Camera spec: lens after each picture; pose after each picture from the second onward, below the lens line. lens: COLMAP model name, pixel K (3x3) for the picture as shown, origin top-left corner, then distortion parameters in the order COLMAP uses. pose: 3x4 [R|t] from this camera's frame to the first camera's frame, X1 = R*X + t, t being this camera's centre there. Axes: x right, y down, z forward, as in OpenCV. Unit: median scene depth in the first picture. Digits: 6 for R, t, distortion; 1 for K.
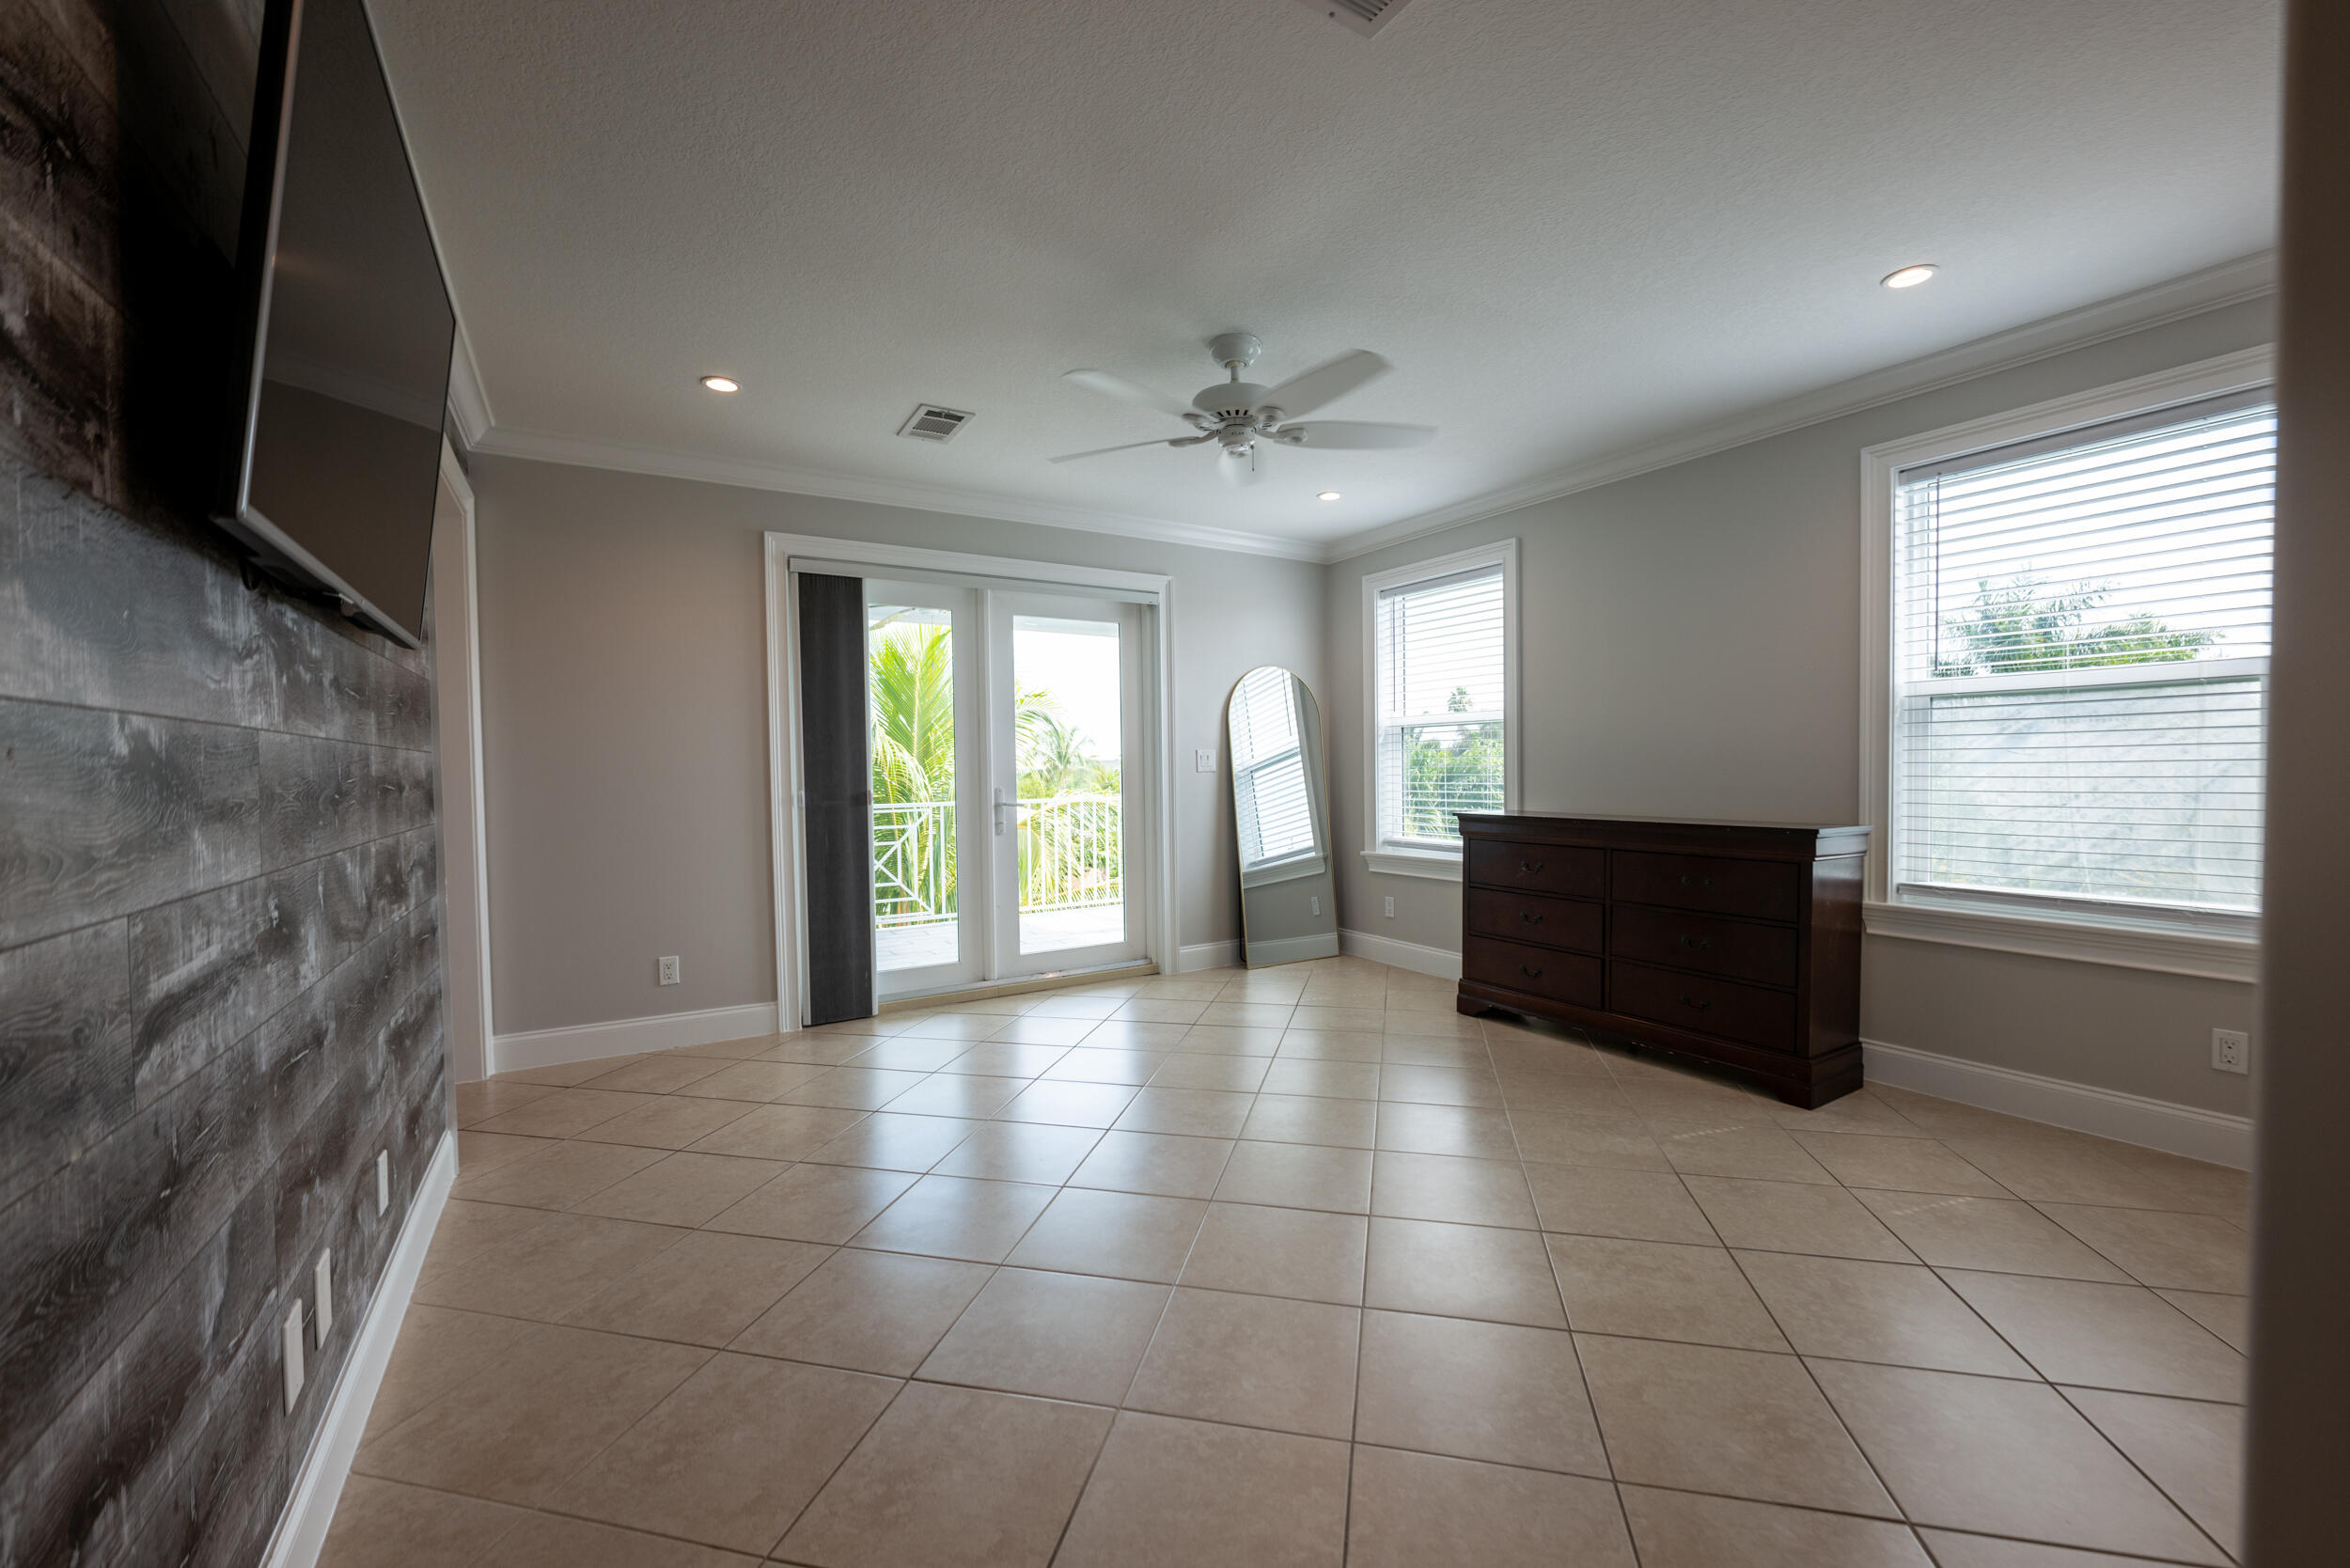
lens RADIAL K [[944.2, 0, 1181.4], [0, 944.2, 795.0], [0, 0, 1]] dist [-0.001610, -0.000453]
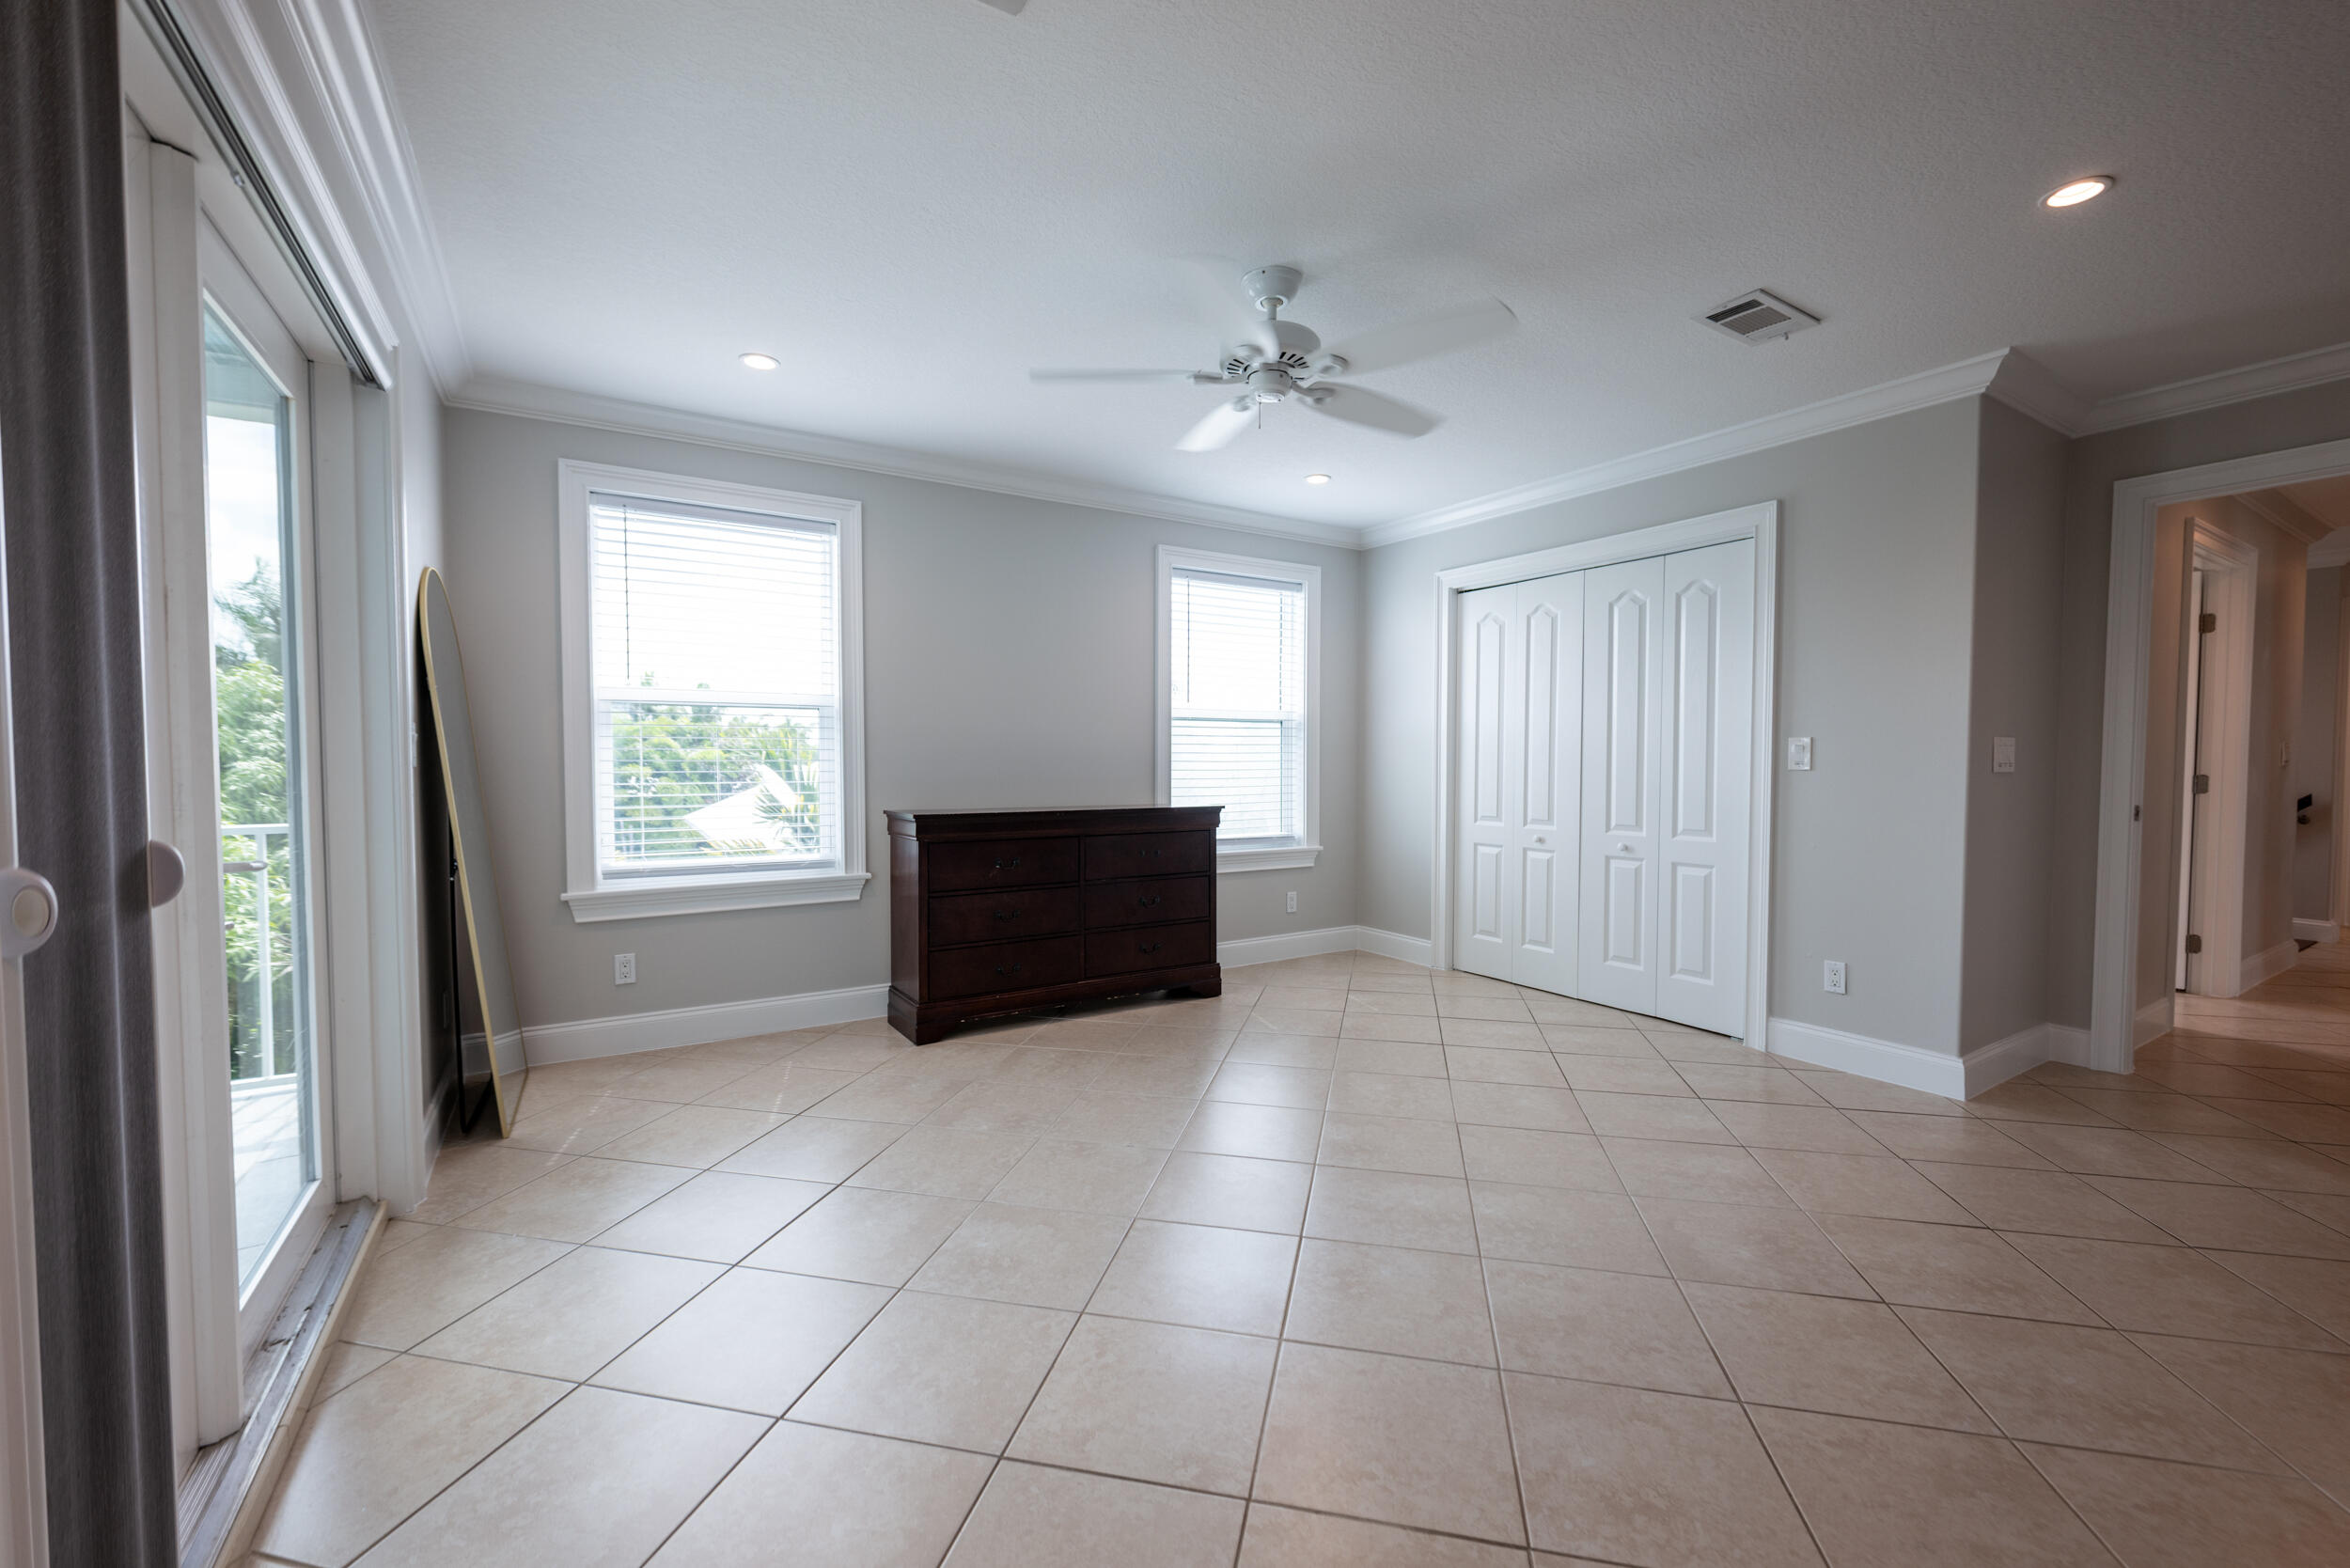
lens RADIAL K [[941.6, 0, 1192.8], [0, 941.6, 792.6], [0, 0, 1]] dist [-0.003157, -0.000216]
pose [[-0.014018, -0.025649, 0.999573, -0.546511], [0.026892, 0.999300, 0.026019, -0.015803], [-0.999540, 0.027246, -0.013319, 0.723067]]
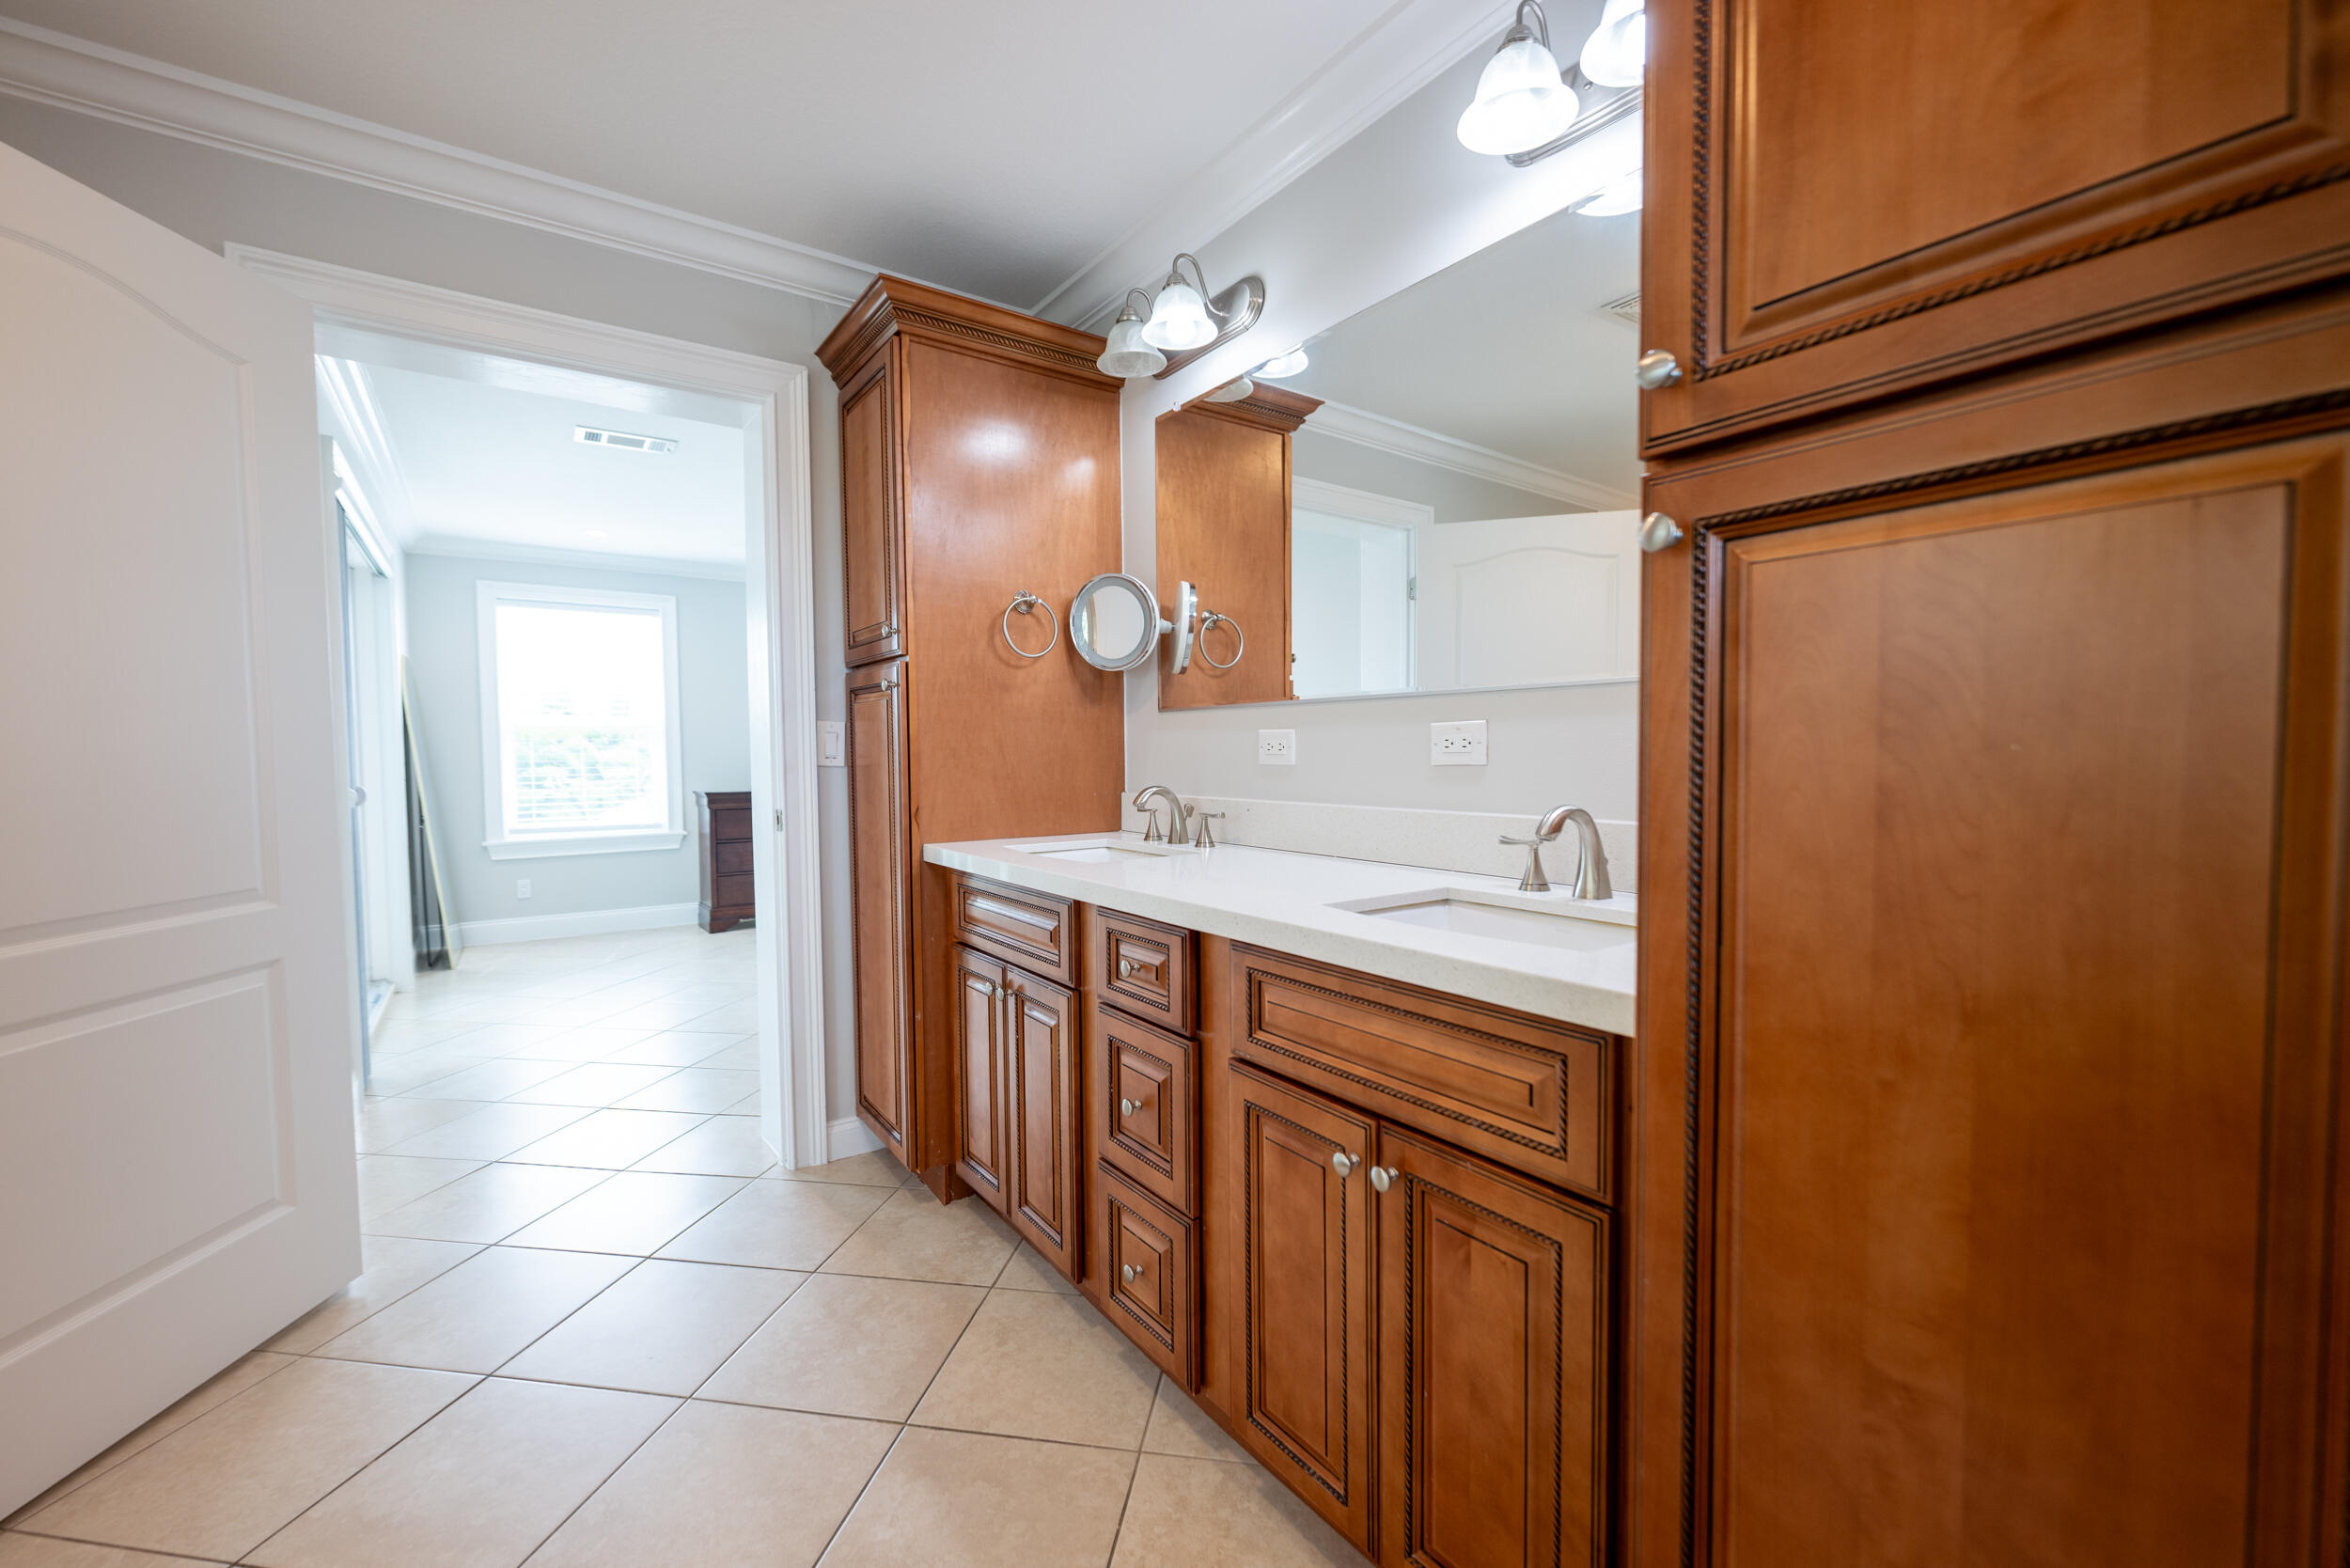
lens RADIAL K [[941.6, 0, 1192.8], [0, 941.6, 792.6], [0, 0, 1]] dist [-0.003157, -0.000216]
pose [[-0.073880, -0.029413, 0.996833, -1.118039], [0.038564, 0.998733, 0.032328, 0.001961], [-0.996521, 0.040830, -0.072652, 0.357847]]
